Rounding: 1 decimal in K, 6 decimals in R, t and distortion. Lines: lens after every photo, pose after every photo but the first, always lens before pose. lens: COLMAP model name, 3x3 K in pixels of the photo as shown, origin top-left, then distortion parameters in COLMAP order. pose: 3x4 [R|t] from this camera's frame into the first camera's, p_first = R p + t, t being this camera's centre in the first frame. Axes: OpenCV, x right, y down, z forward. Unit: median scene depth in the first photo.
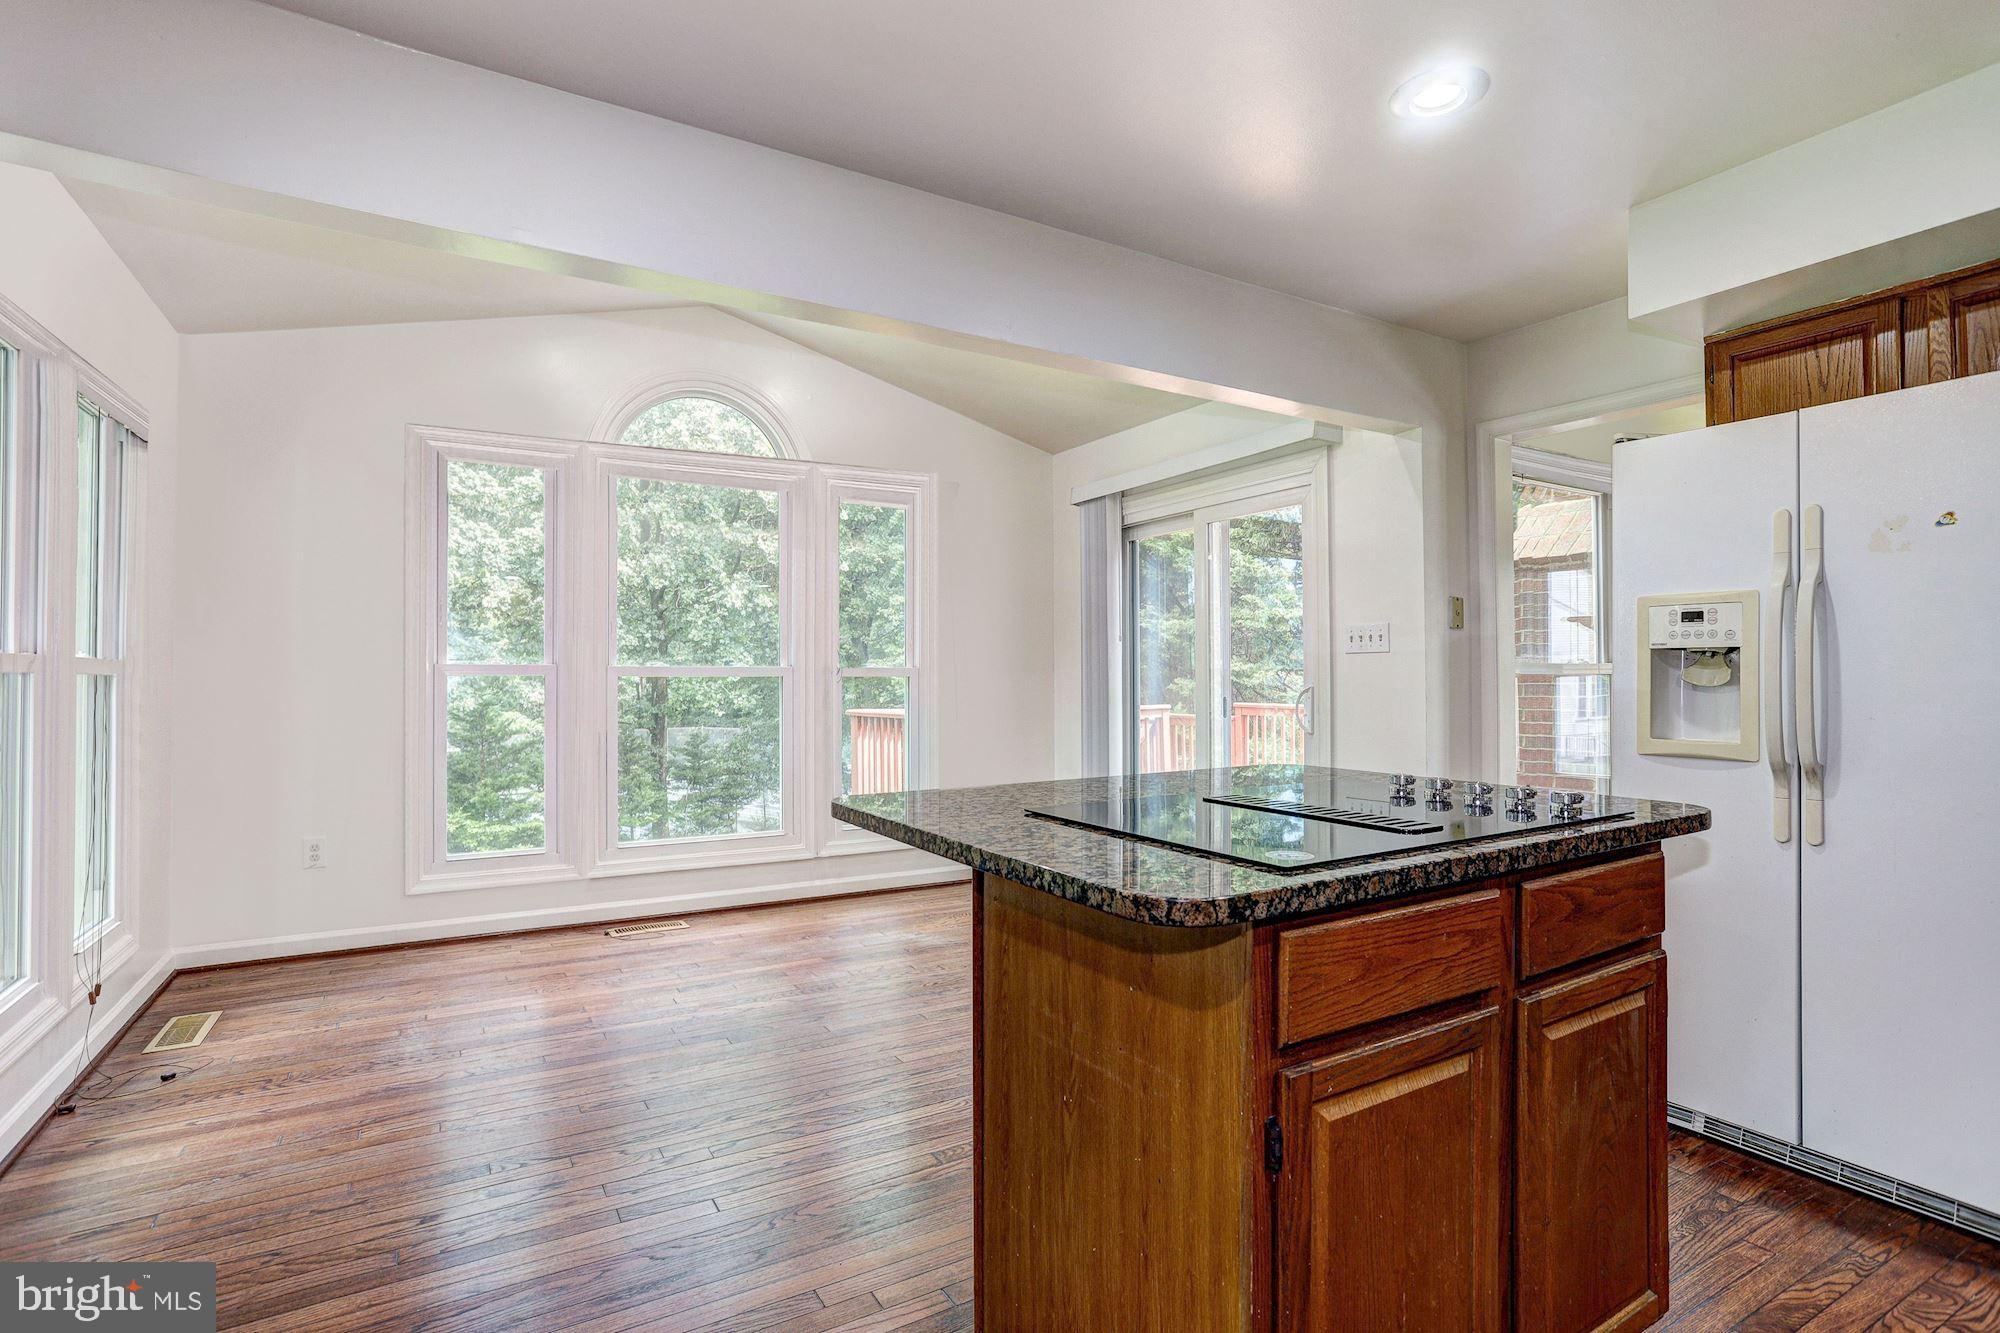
lens RADIAL K [[973.3, 0, 999.7], [0, 973.3, 659.2], [0, 0, 1]] dist [-0.043639, 0.022634]
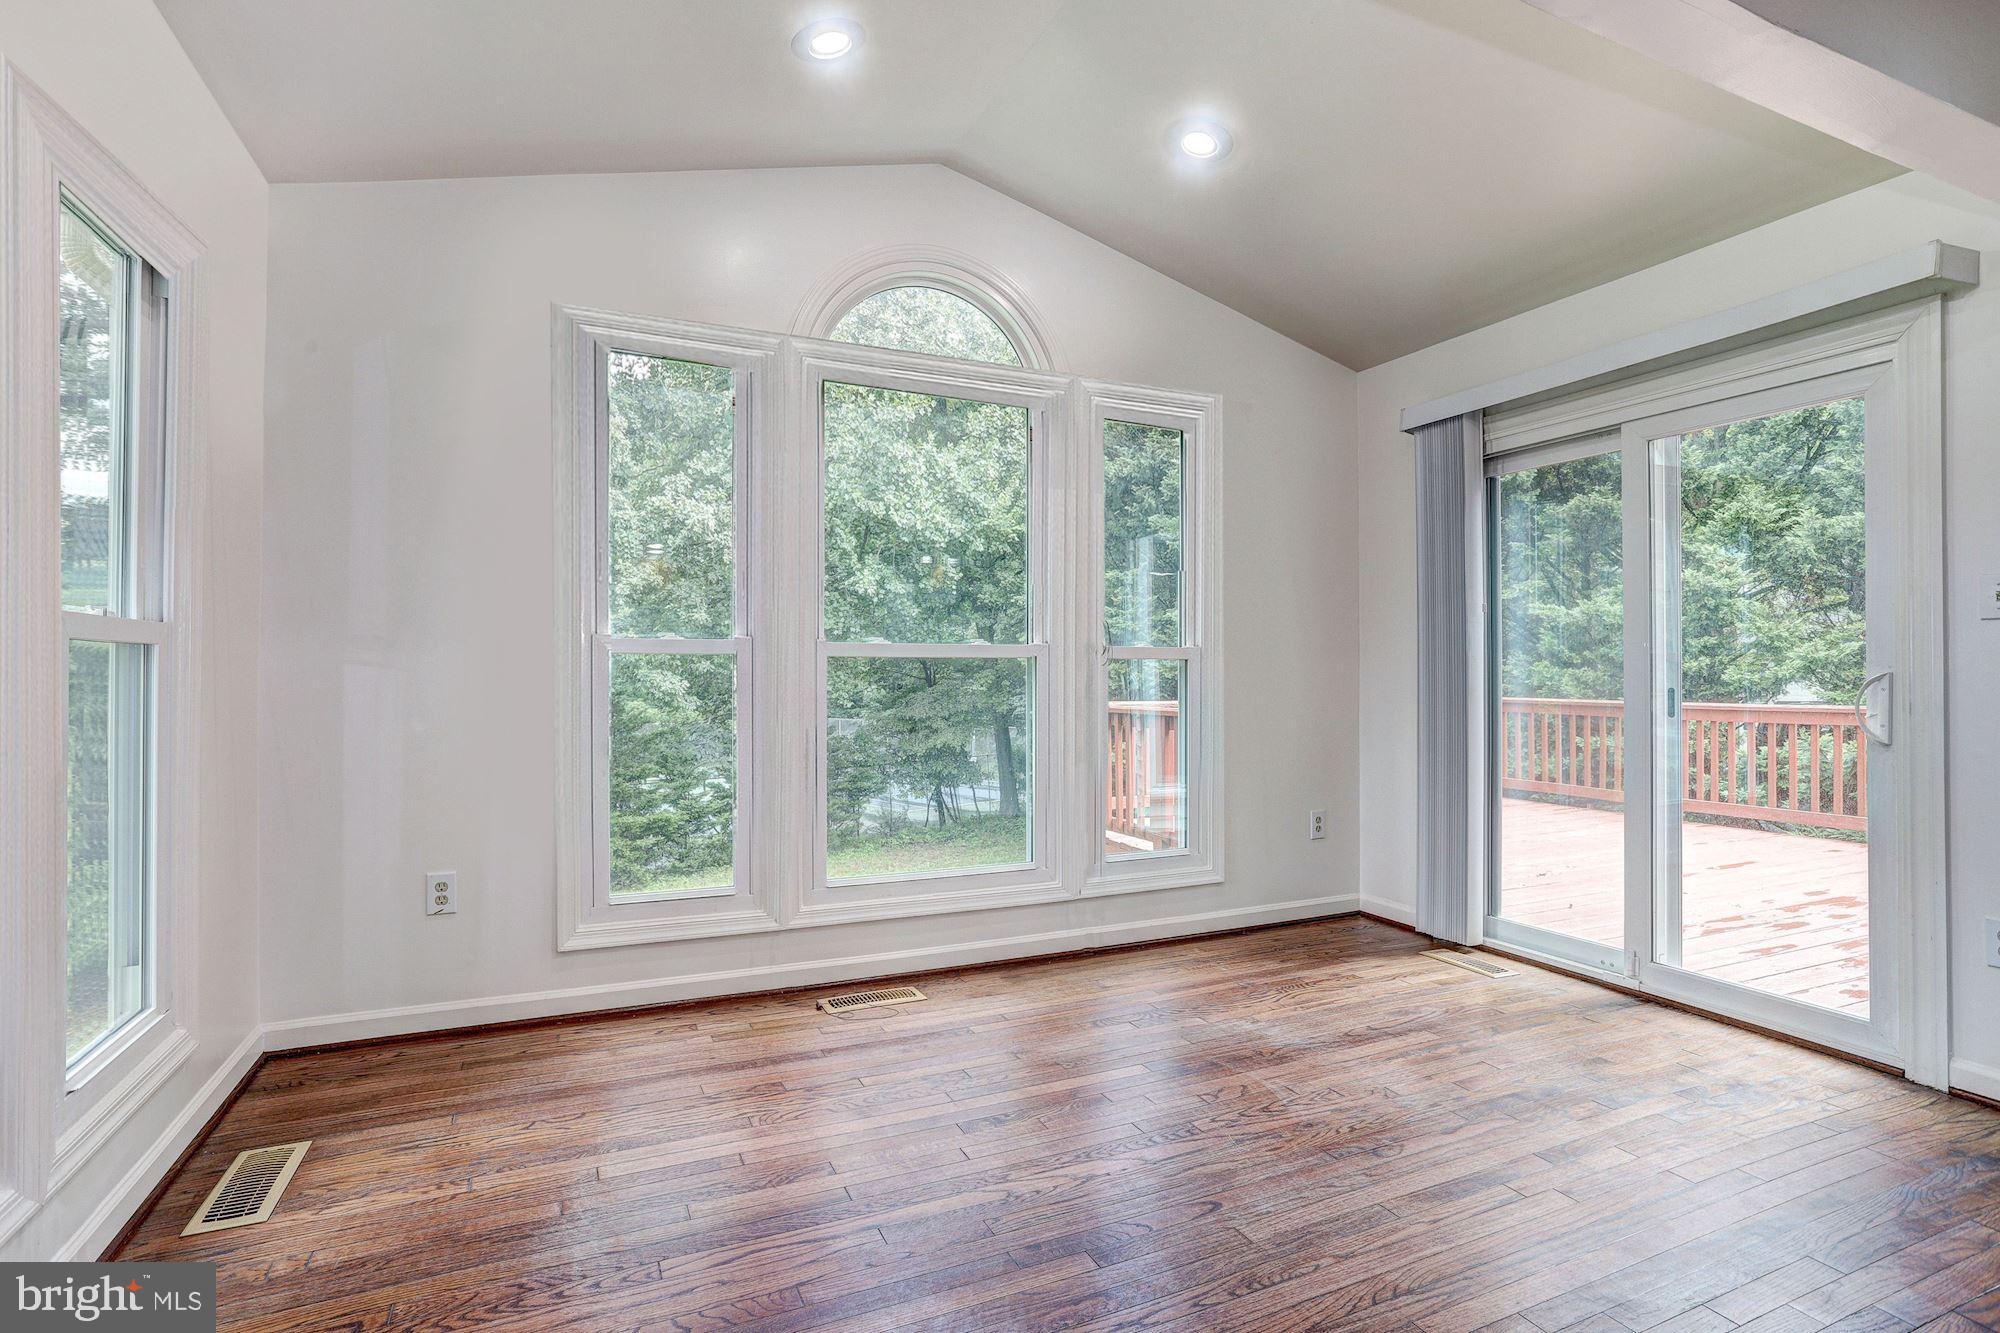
lens RADIAL K [[973.3, 0, 1016.6], [0, 973.3, 674.6], [0, 0, 1]] dist [-0.043639, 0.022634]
pose [[0.995710, 0.002311, -0.092504, -0.196991], [-0.000055, 0.999703, 0.024384, 0.013411], [0.092532, -0.024274, 0.995414, 0.296337]]
